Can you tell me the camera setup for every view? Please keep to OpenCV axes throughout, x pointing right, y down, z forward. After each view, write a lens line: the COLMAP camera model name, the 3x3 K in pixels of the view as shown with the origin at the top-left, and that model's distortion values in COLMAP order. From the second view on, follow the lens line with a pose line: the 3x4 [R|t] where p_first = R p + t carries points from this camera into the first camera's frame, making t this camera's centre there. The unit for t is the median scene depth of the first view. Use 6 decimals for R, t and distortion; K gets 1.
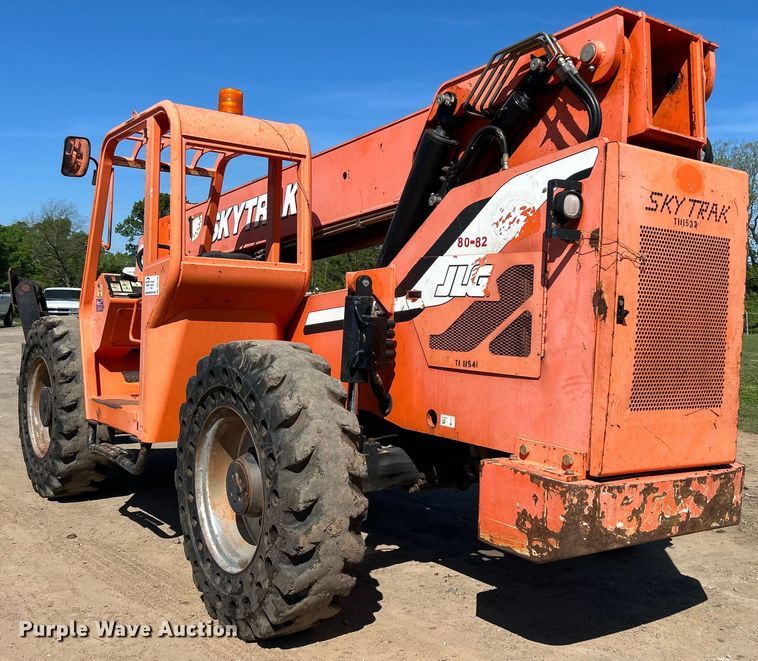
lens RADIAL K [[822.7, 0, 379.8], [0, 822.7, 306.5], [0, 0, 1]] dist [0.063598, -0.017664]
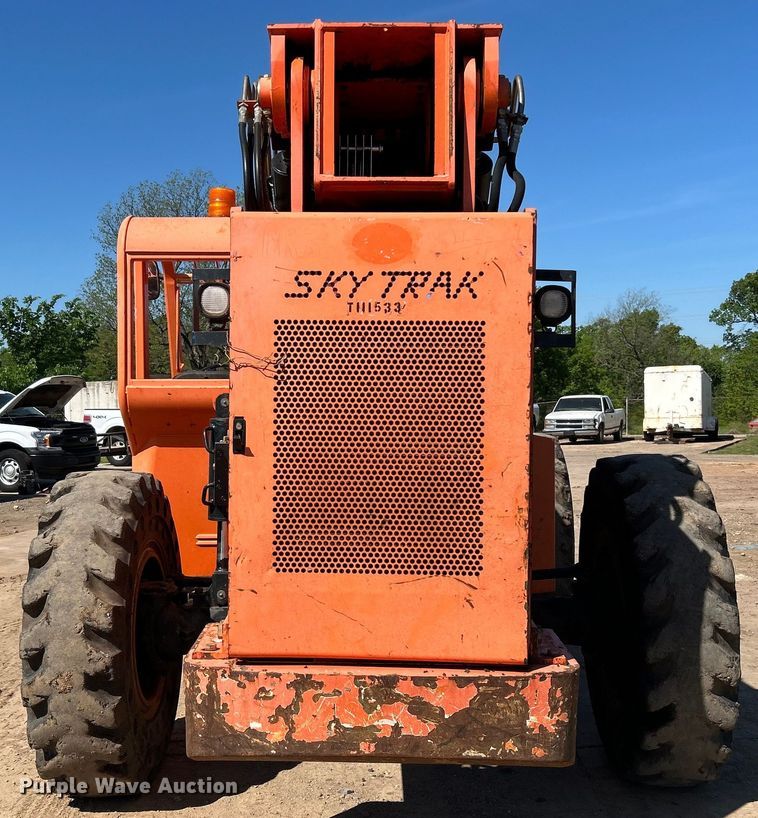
lens RADIAL K [[1015.6, 0, 379.0], [0, 1015.6, 409.0], [0, 0, 1]] dist [0.146937, -0.346681]
pose [[0.784933, -0.033448, -0.618677, 0.911668], [0.031439, 0.999406, -0.014145, -0.002963], [0.618782, -0.008348, 0.785518, 0.333825]]
